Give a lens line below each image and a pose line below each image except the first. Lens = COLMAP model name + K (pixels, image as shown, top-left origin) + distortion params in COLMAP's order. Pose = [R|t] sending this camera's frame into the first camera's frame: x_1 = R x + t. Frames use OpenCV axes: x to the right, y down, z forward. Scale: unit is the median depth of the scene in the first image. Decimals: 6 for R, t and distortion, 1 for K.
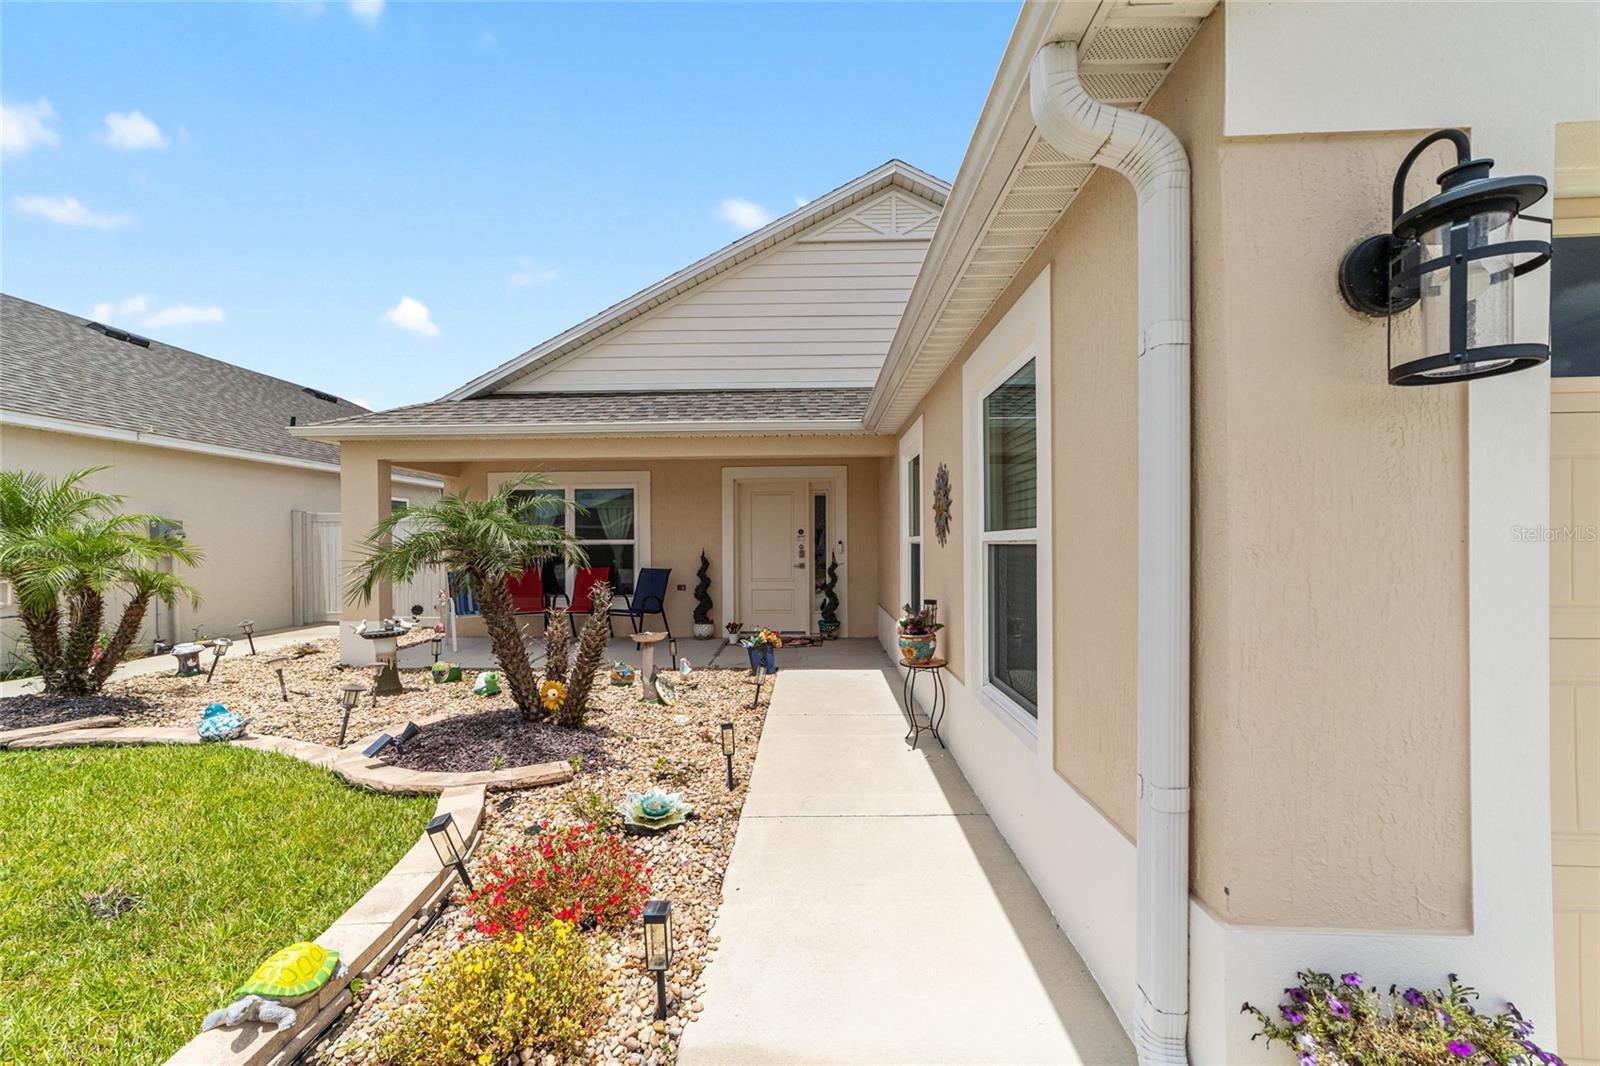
lens RADIAL K [[617.2, 0, 793.6], [0, 617.2, 543.0], [0, 0, 1]] dist [-0.011963, 0.009032]
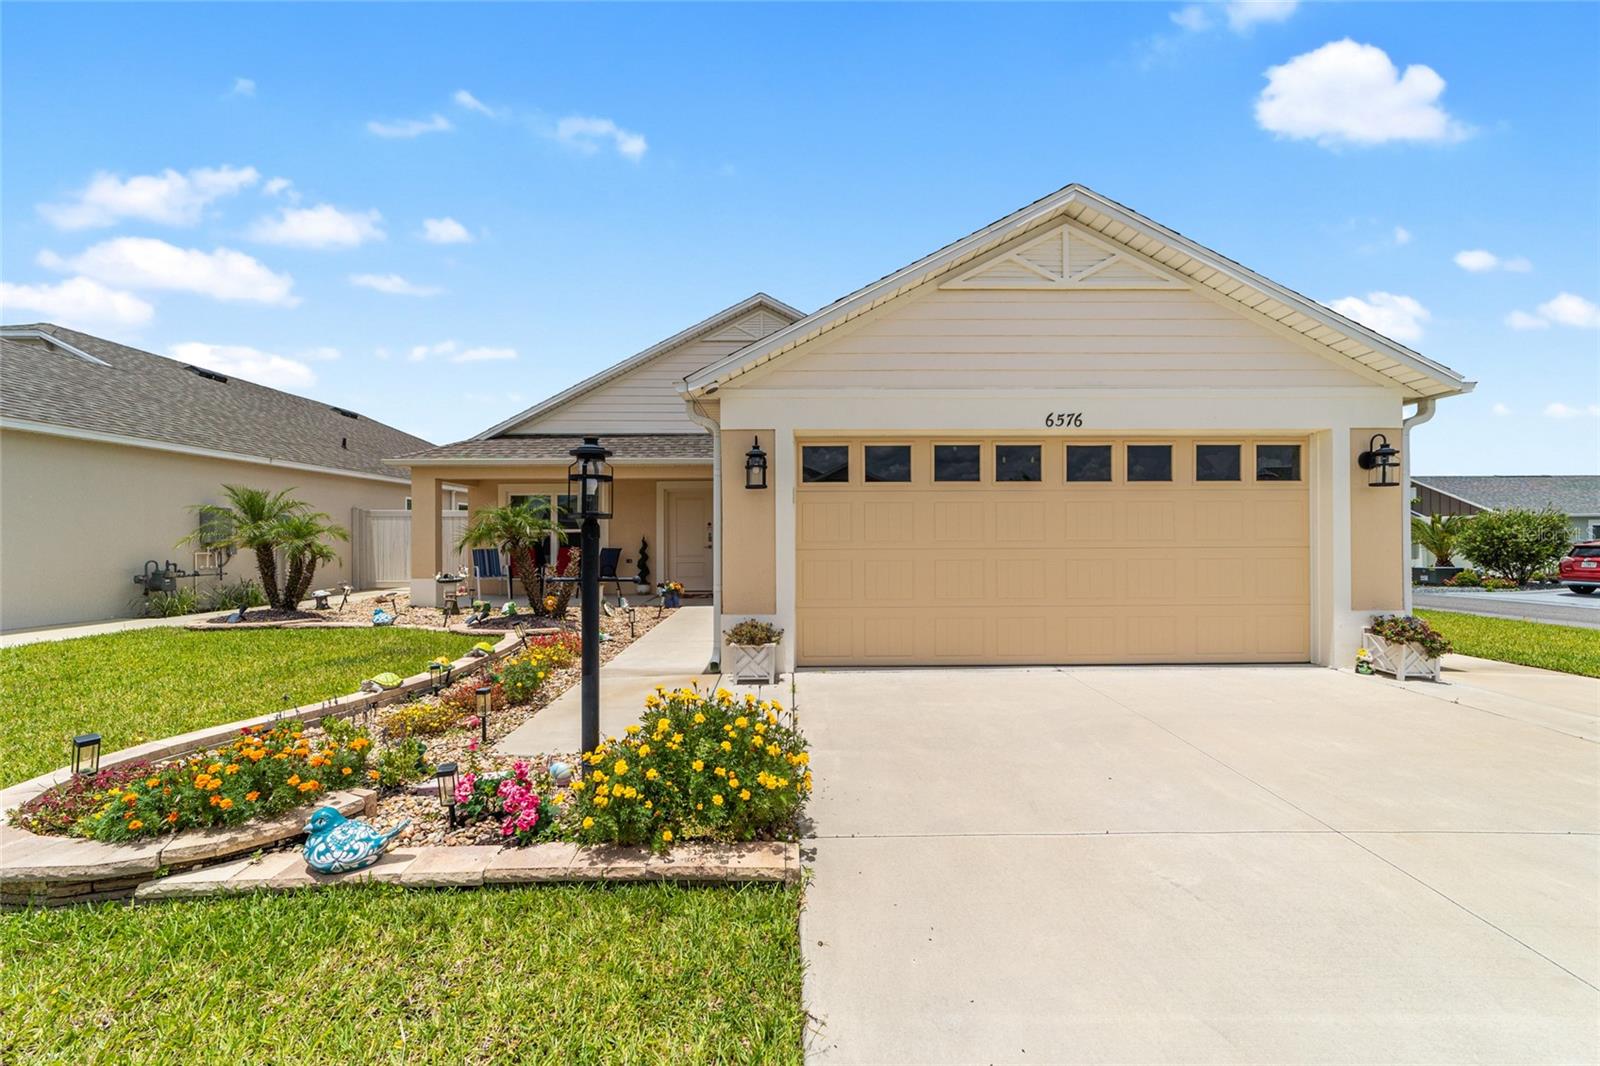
lens RADIAL K [[615.2, 0, 792.4], [0, 615.2, 534.2], [0, 0, 1]] dist [-0.002546, 0.000125]
pose [[0.999350, 0.002453, 0.035960, 0.206486], [-0.002249, 0.999981, -0.005719, 0.018307], [-0.035973, 0.005634, 0.999337, -0.654626]]
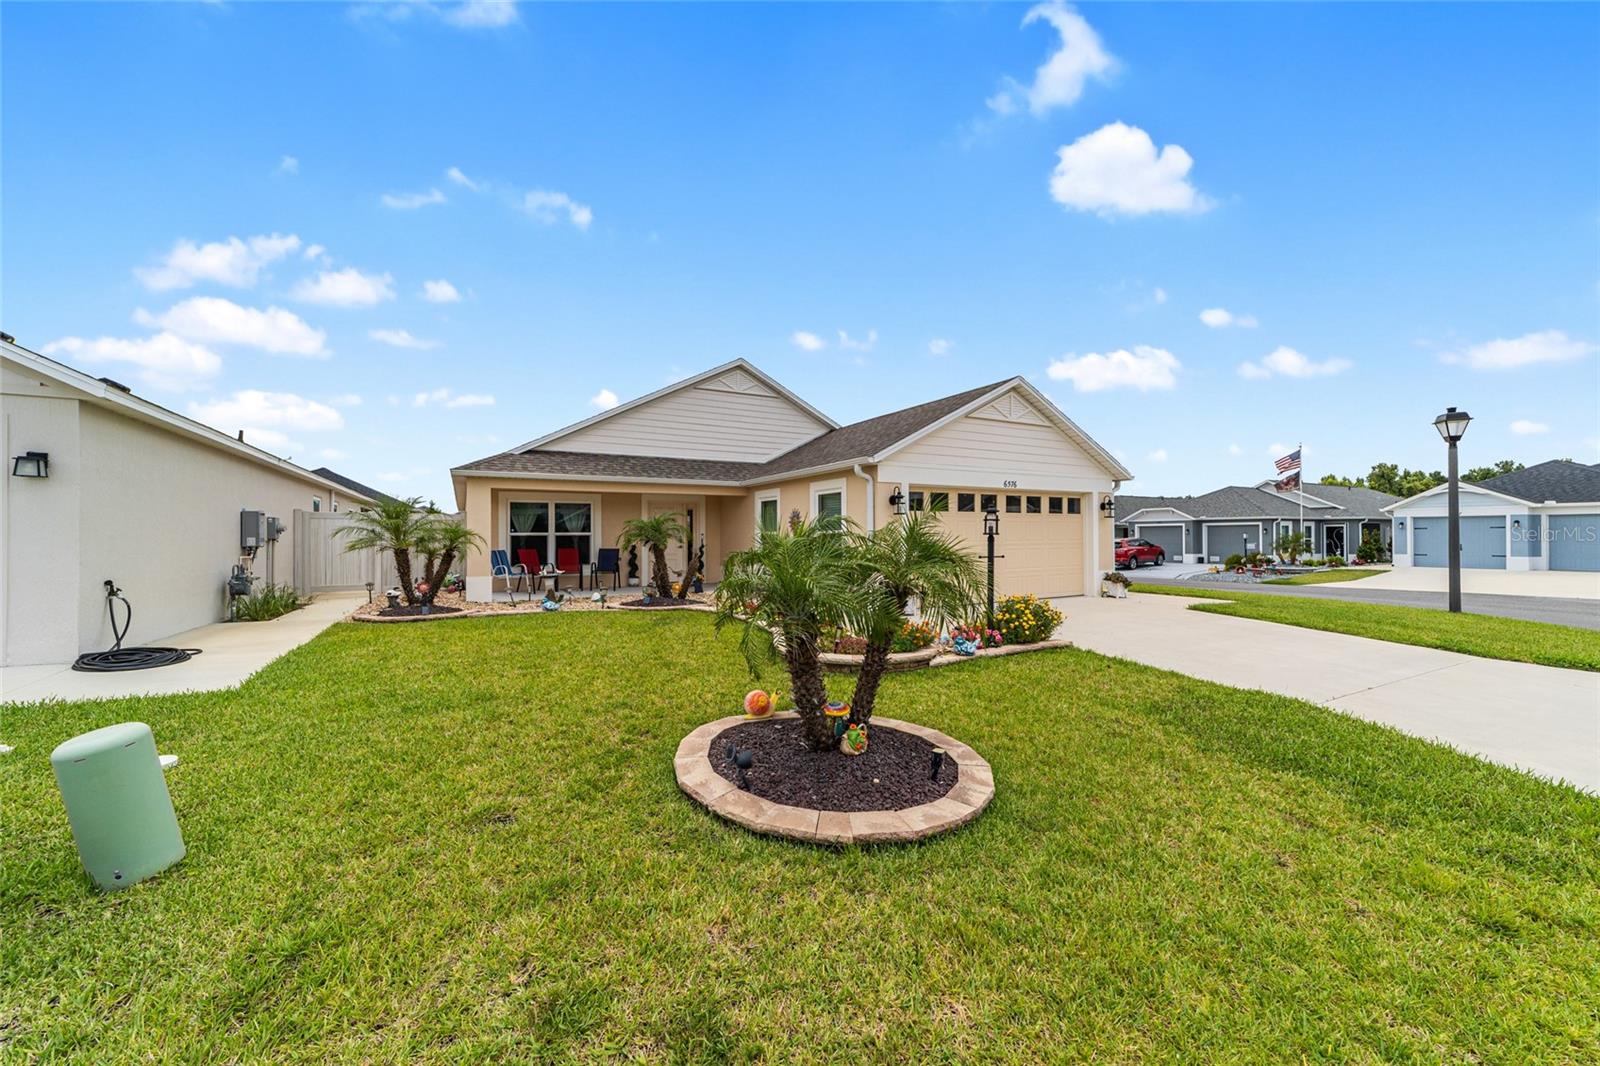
lens RADIAL K [[615.2, 0, 792.4], [0, 615.2, 534.2], [0, 0, 1]] dist [-0.002546, 0.000125]
pose [[0.861994, 0.003257, 0.506907, -0.835898], [-0.000386, 0.999983, -0.005769, 0.010715], [-0.506918, 0.004777, 0.861981, -1.032478]]
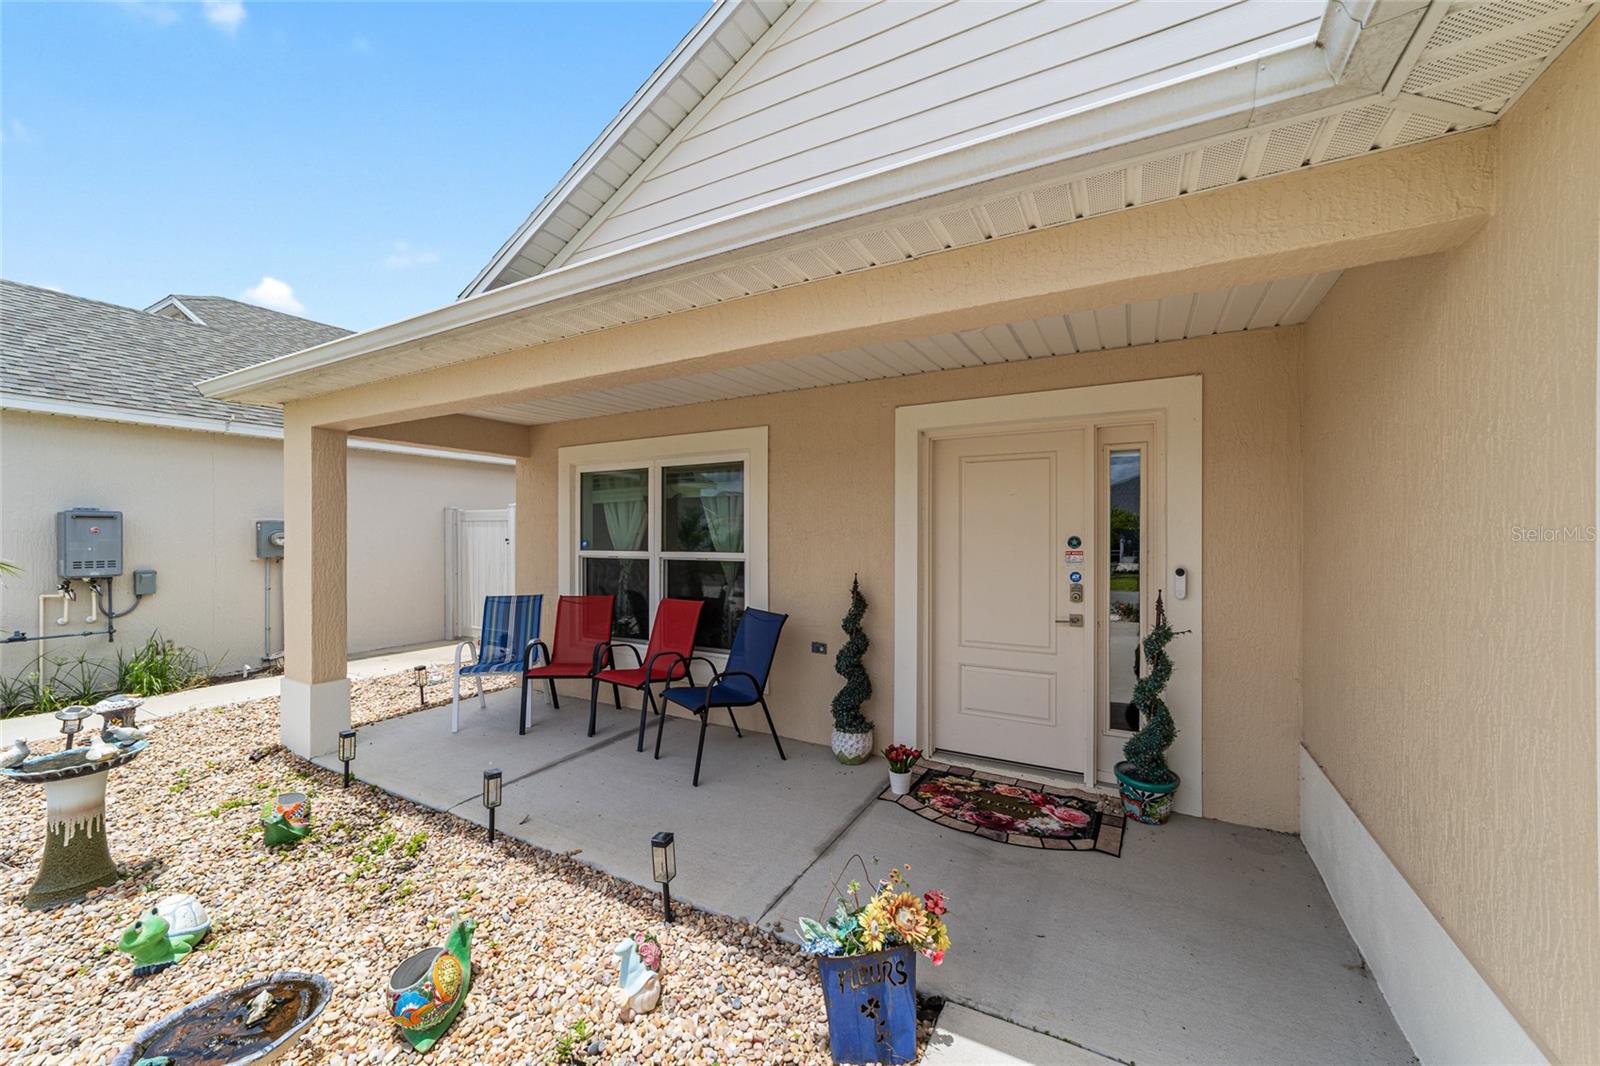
lens RADIAL K [[615.2, 0, 792.4], [0, 615.2, 534.2], [0, 0, 1]] dist [-0.002546, 0.000125]
pose [[0.885903, 0.005661, -0.463835, 0.047548], [-0.005497, 0.999983, 0.001705, -0.030118], [0.463837, 0.001039, 0.885920, 0.678181]]
